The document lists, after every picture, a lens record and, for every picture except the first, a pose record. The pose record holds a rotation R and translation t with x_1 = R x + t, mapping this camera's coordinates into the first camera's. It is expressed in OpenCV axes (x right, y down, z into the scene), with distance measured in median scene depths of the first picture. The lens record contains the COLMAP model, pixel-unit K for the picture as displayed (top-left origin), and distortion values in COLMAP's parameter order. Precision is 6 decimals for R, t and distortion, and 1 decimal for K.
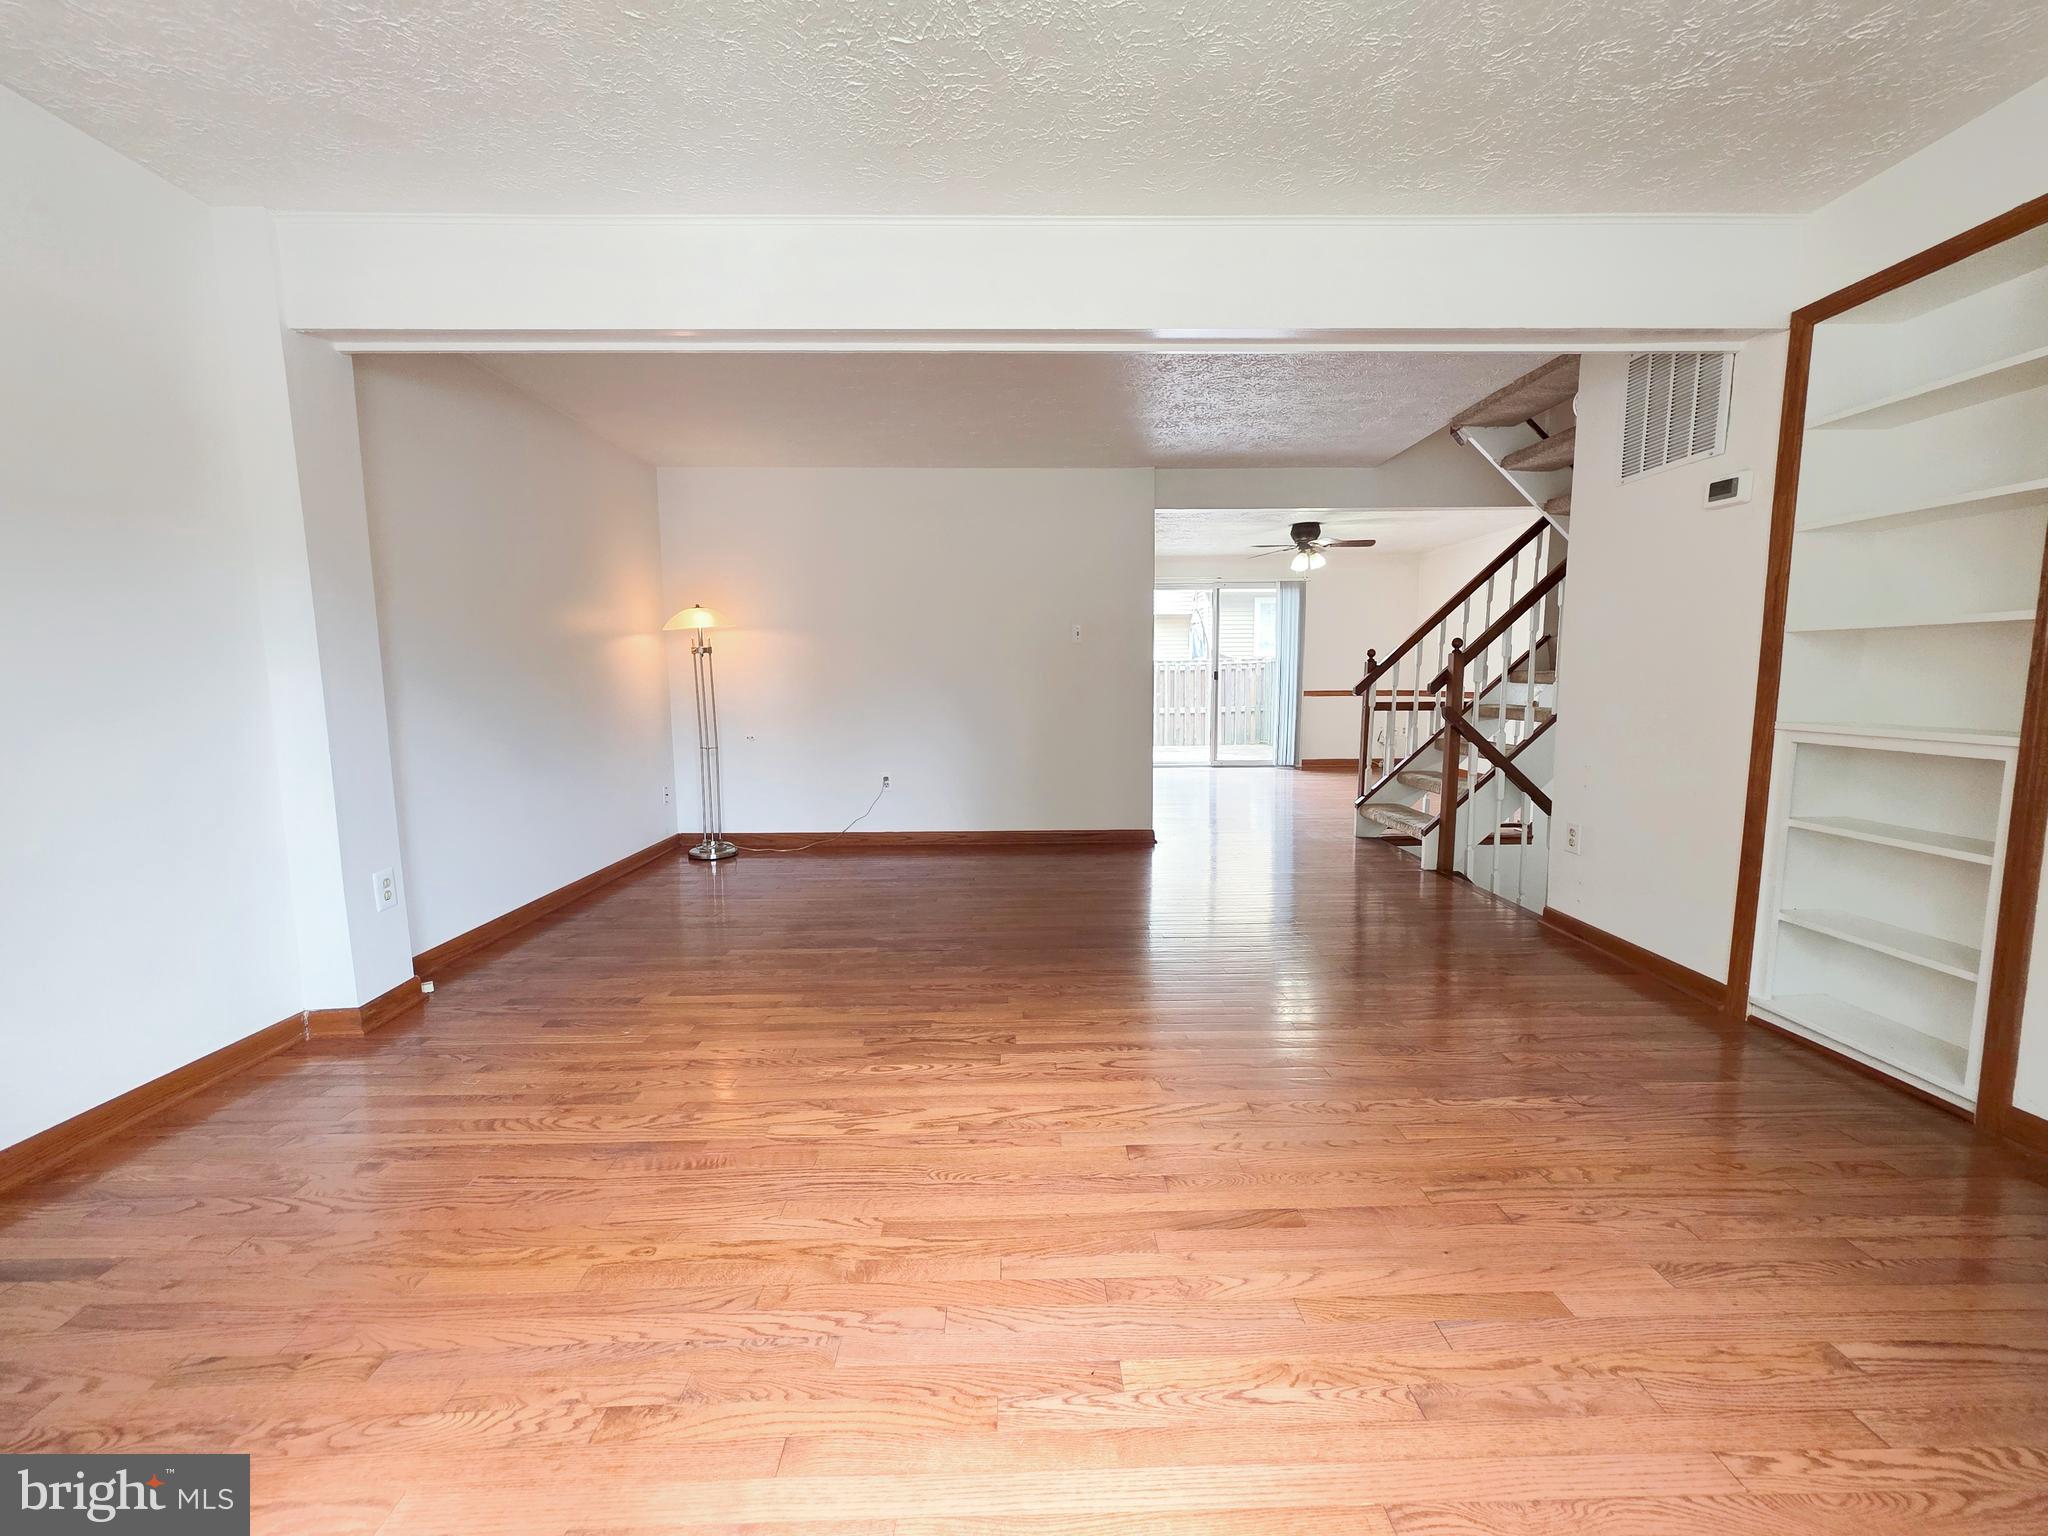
lens RADIAL K [[812.0, 0, 1025.5], [0, 812.0, 764.1], [0, 0, 1]] dist [0.000912, -0.000026]
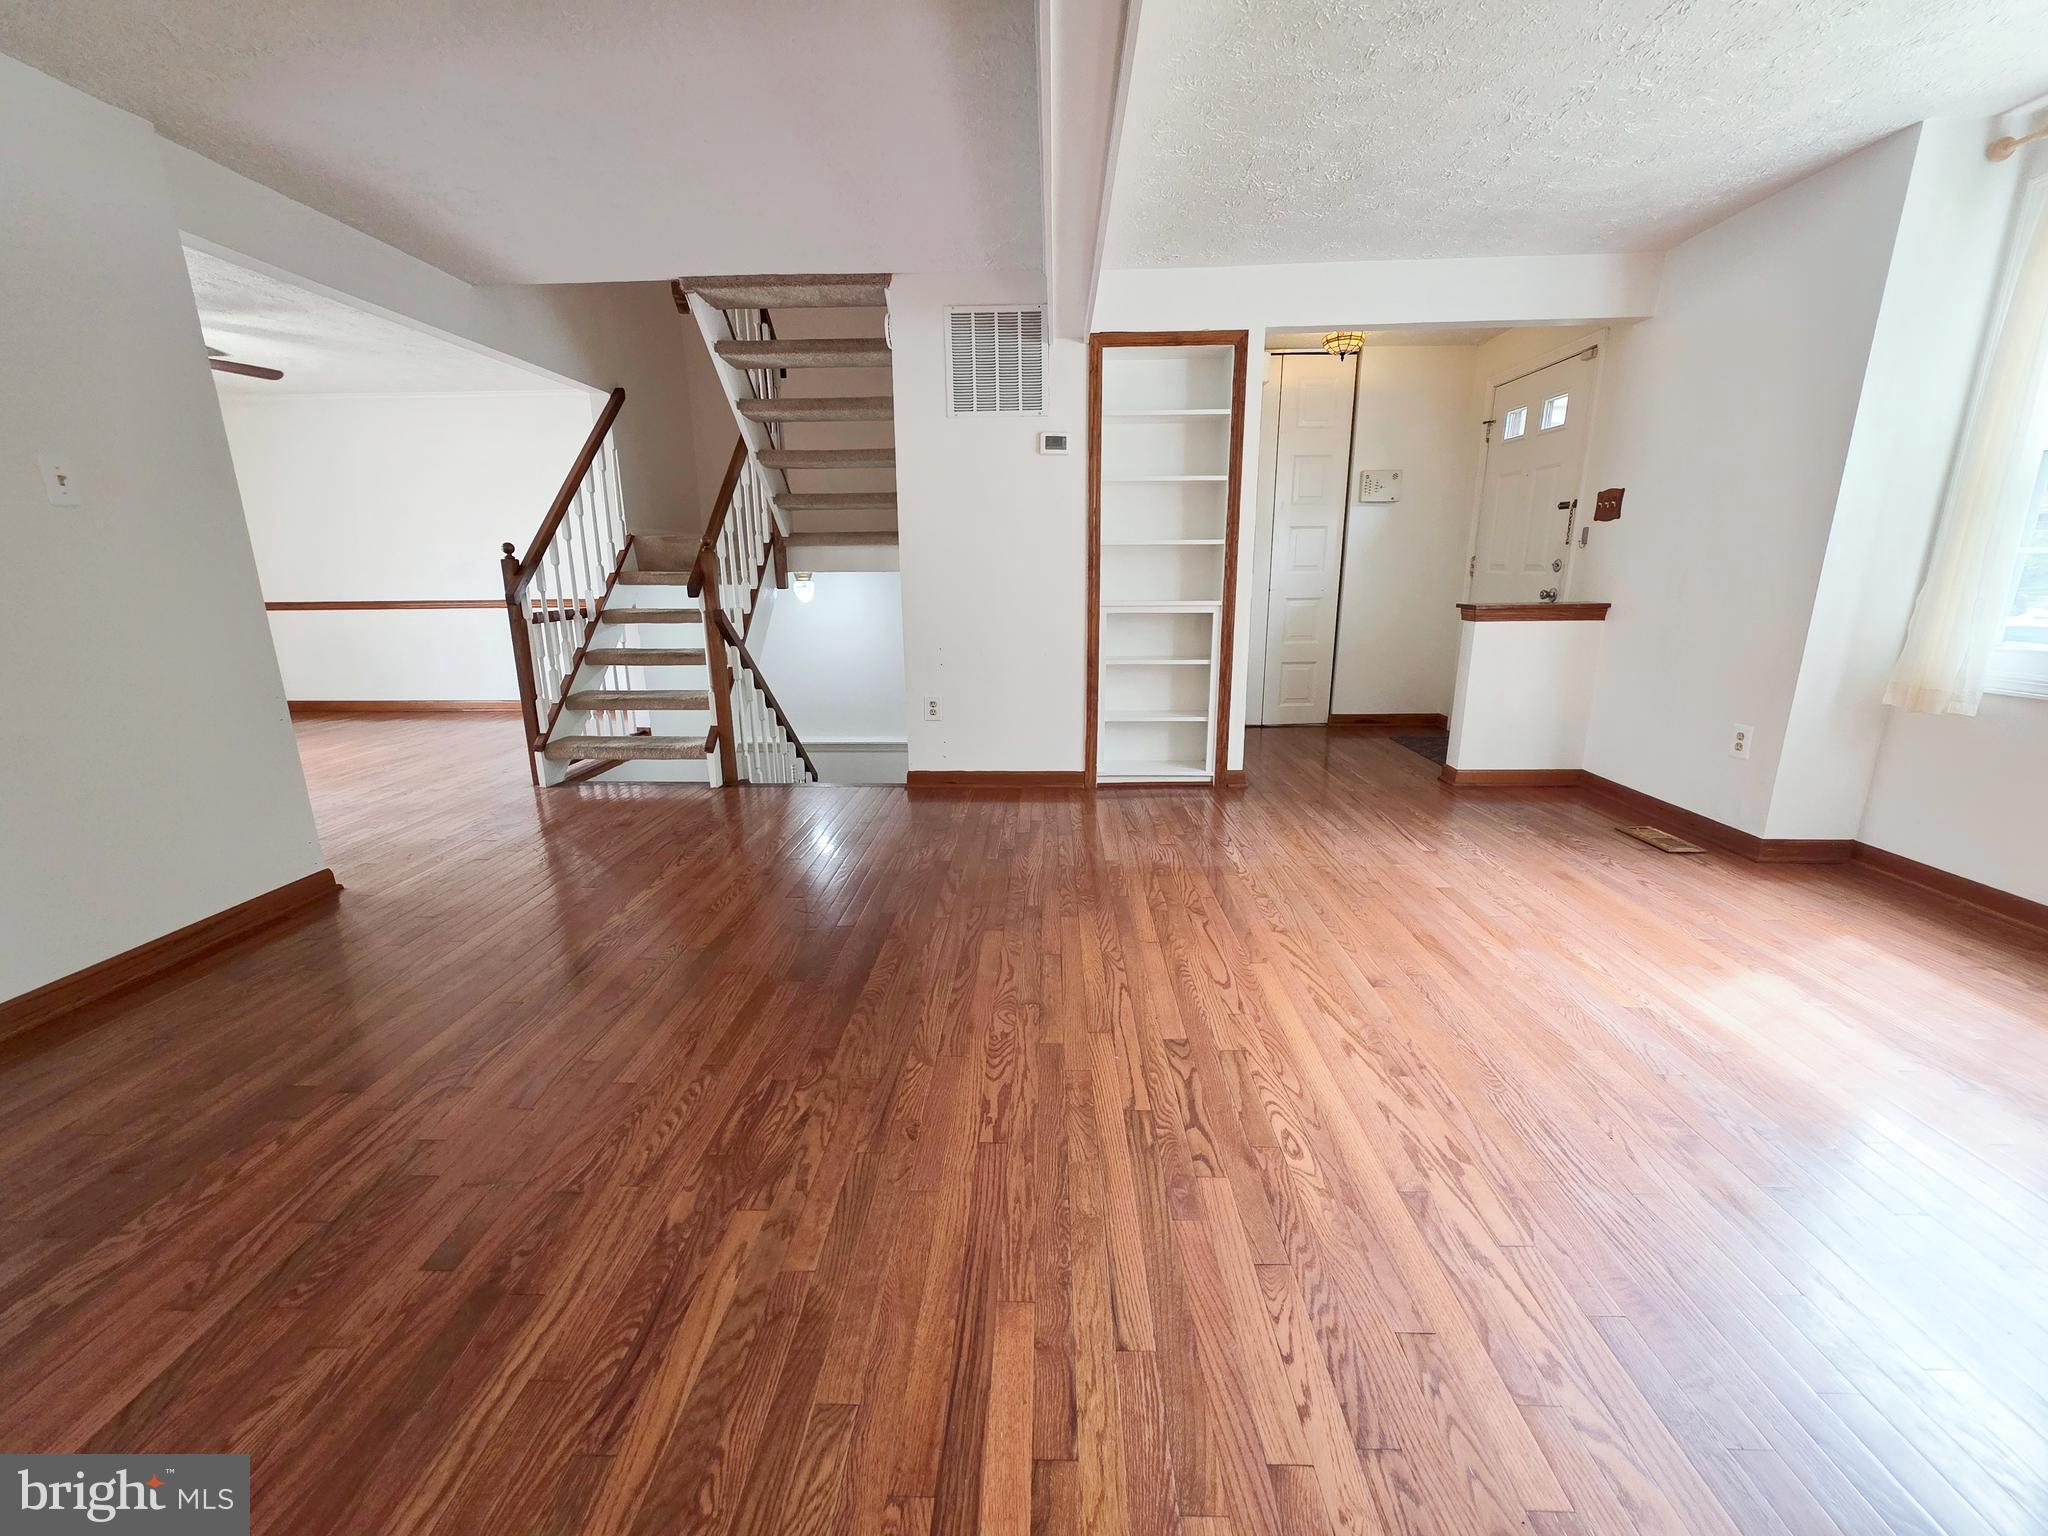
lens RADIAL K [[812.0, 0, 1025.5], [0, 812.0, 764.1], [0, 0, 1]] dist [0.000912, -0.000026]
pose [[0.050868, -0.229778, 0.971913, -0.768695], [0.119934, 0.967535, 0.222466, -0.122173], [-0.991478, 0.105249, 0.076775, 1.109775]]
